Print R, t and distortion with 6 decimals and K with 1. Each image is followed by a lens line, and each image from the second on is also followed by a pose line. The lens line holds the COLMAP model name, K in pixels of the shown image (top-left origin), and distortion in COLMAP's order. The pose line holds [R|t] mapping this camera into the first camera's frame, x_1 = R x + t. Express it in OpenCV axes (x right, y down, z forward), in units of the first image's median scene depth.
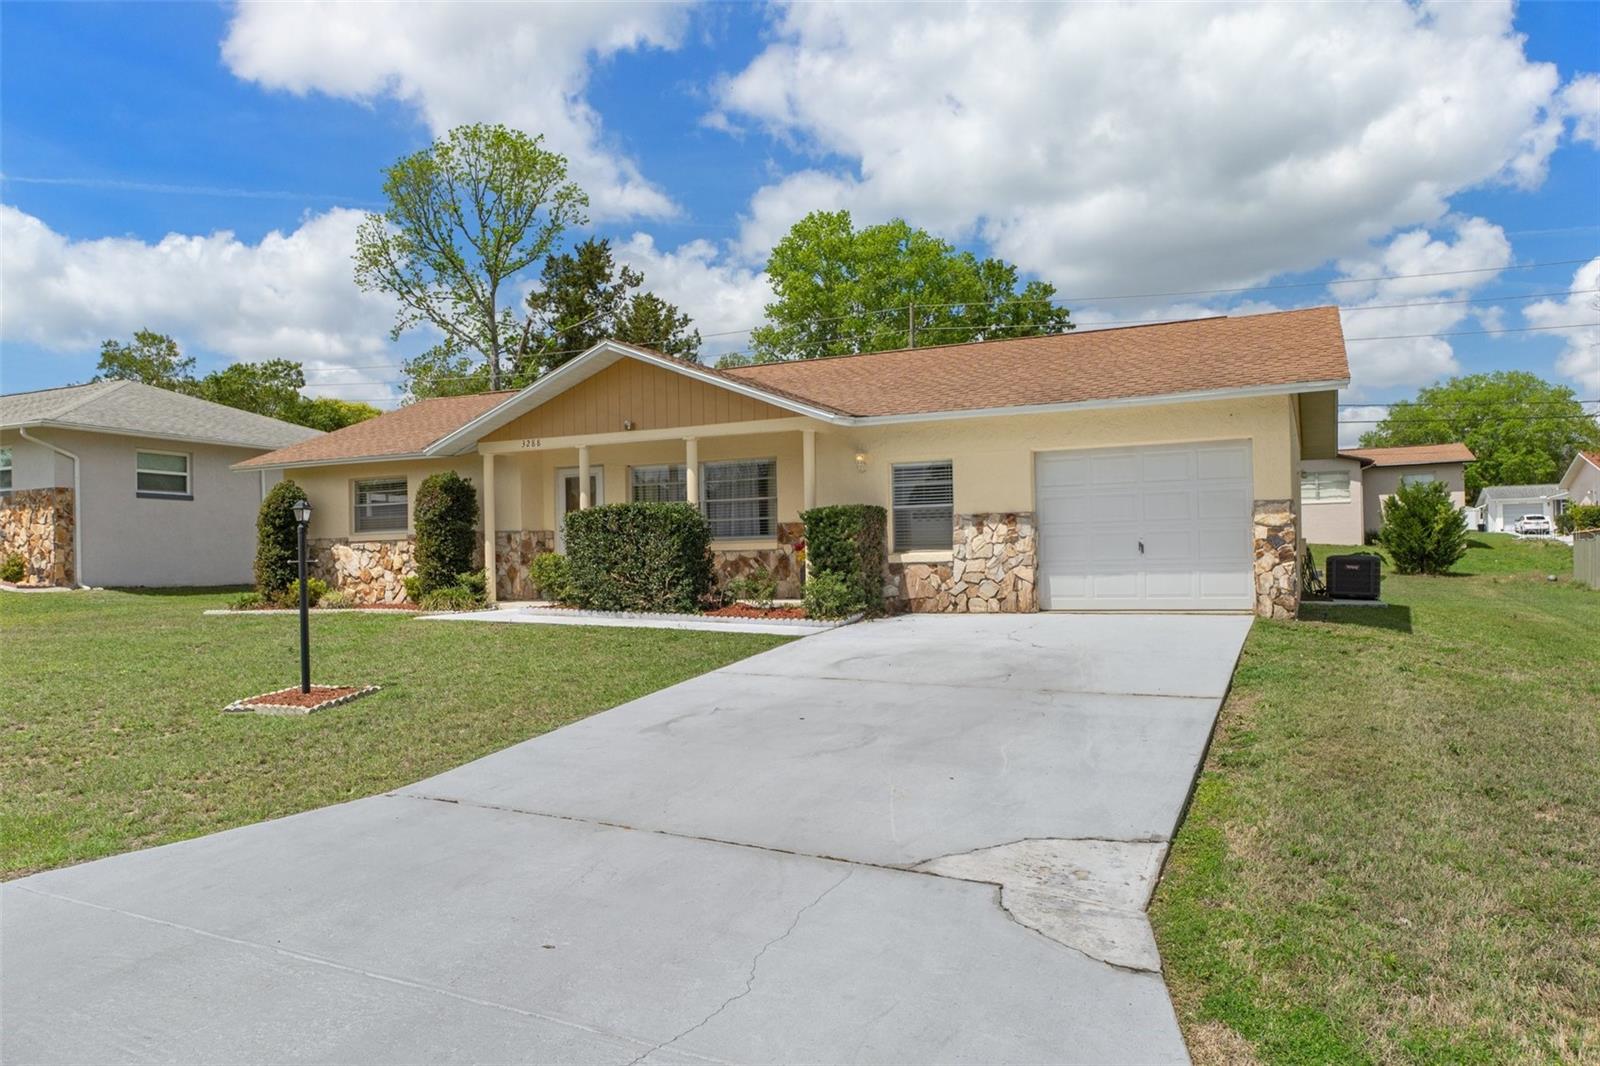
lens RADIAL K [[1149.4, 0, 745.9], [0, 1149.4, 569.8], [0, 0, 1]] dist [-0.005271, -0.000094]
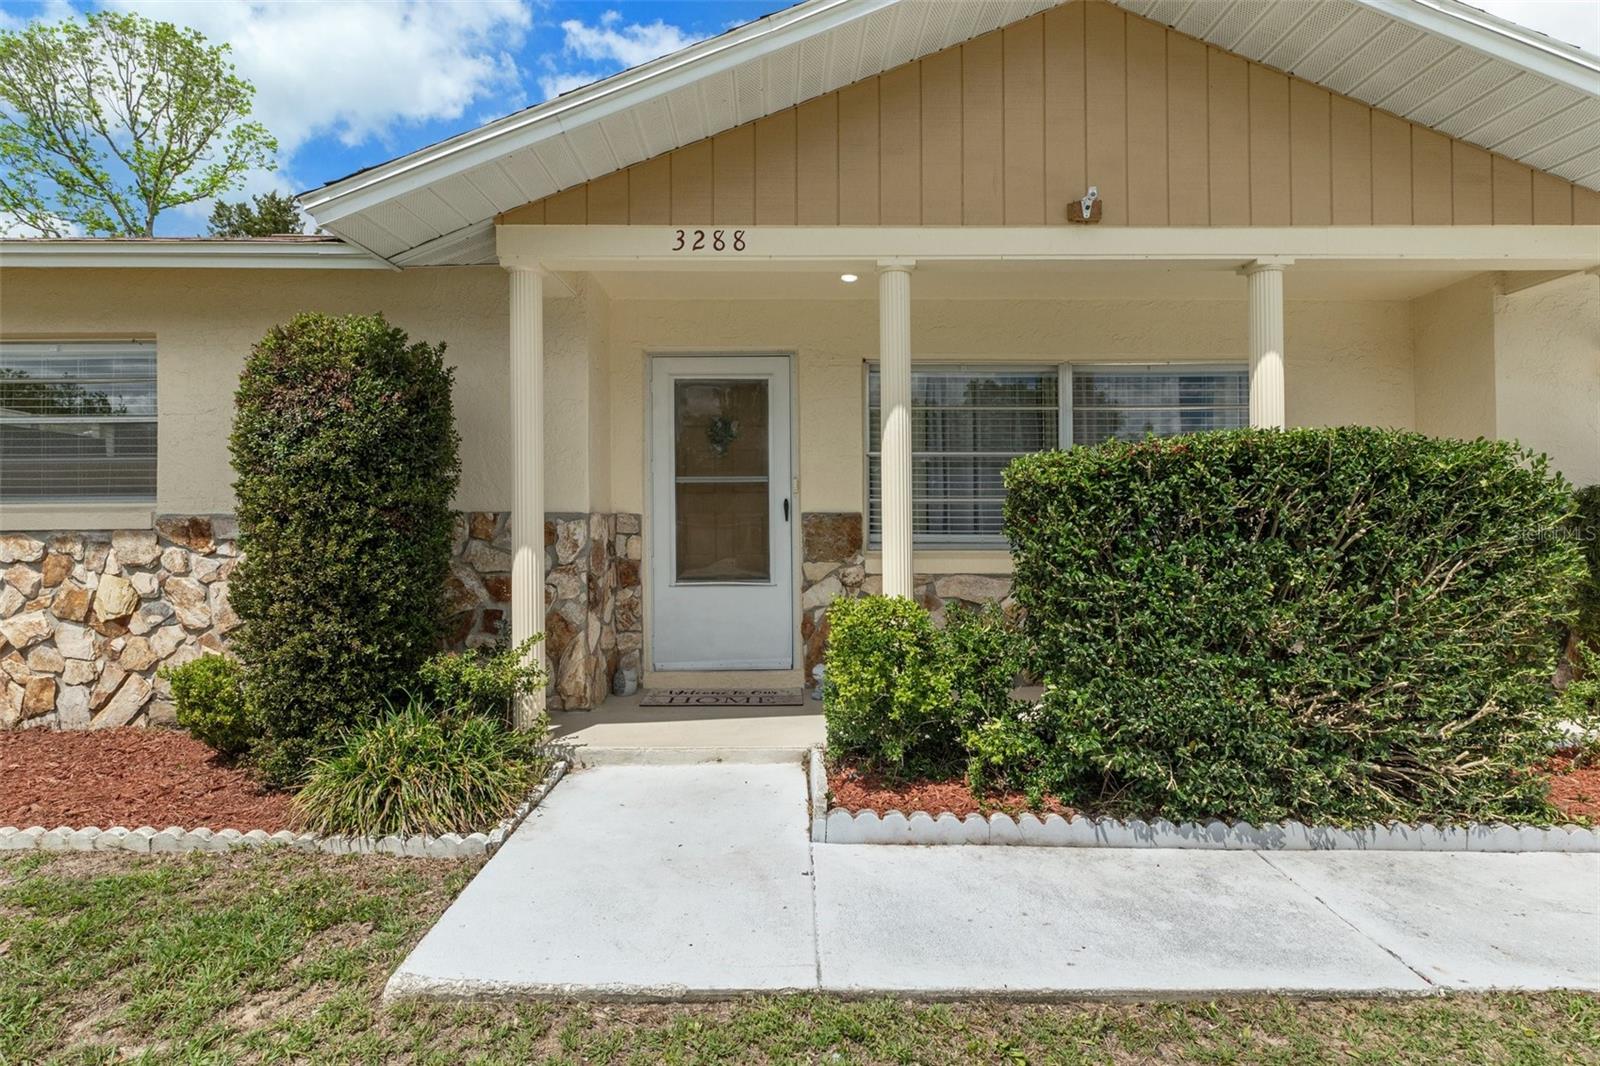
lens RADIAL K [[830.8, 0, 800.0], [0, 830.8, 533.0], [0, 0, 1]] dist [0.001041, 0.000119]
pose [[0.884053, 0.011088, 0.467255, -0.244173], [-0.007462, 0.999926, -0.009611, -0.024541], [-0.467326, 0.005010, 0.884071, 0.709118]]
